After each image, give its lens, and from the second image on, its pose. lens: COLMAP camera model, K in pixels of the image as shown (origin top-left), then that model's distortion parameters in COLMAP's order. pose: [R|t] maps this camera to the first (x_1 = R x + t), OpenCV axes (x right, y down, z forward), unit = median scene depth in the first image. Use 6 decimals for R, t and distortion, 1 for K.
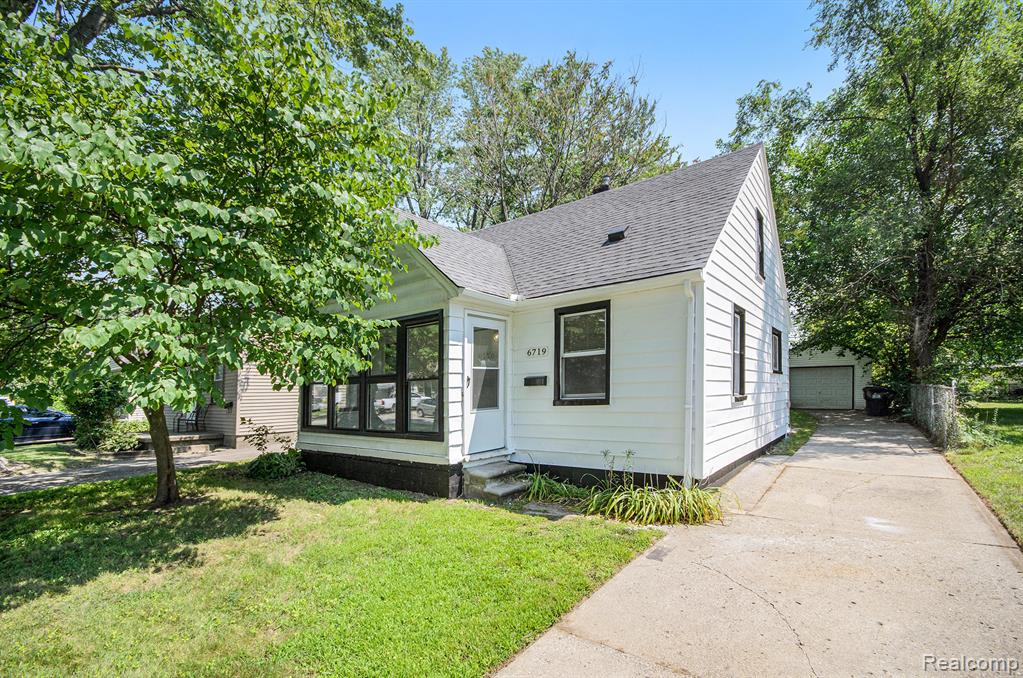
lens RADIAL K [[450.6, 0, 525.5], [0, 450.6, 355.1], [0, 0, 1]] dist [0.002667, -0.000100]
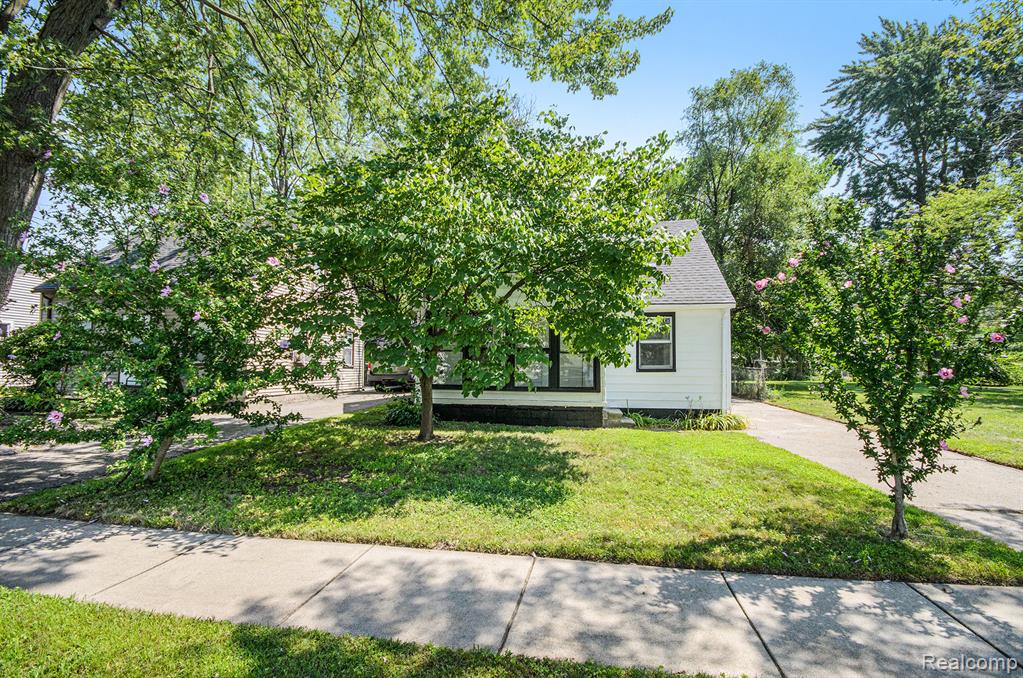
lens RADIAL K [[450.6, 0, 525.5], [0, 450.6, 355.1], [0, 0, 1]] dist [0.002667, -0.000100]
pose [[0.874866, 0.039330, 0.482766, -1.225892], [-0.065015, 0.997214, 0.036579, 0.018108], [-0.479982, -0.063389, 0.874985, -0.272555]]
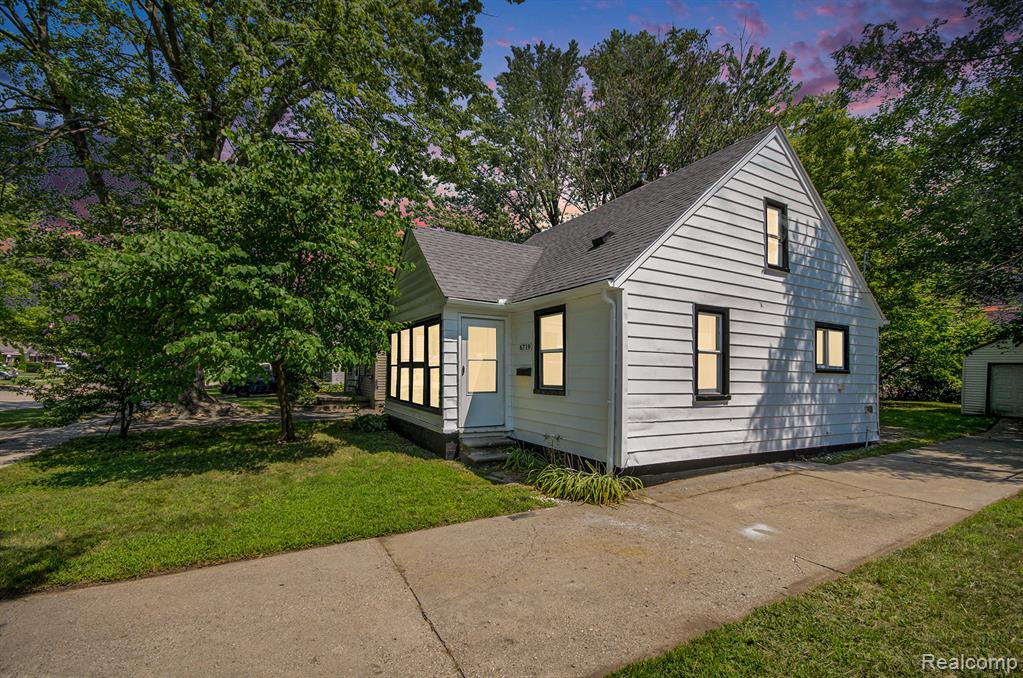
lens RADIAL K [[450.6, 0, 525.5], [0, 450.6, 355.1], [0, 0, 1]] dist [0.002667, -0.000100]
pose [[0.919553, 0.030137, -0.391809, 0.540501], [-0.011593, 0.998701, 0.049609, -0.049463], [0.392795, -0.041076, 0.918708, -0.092071]]
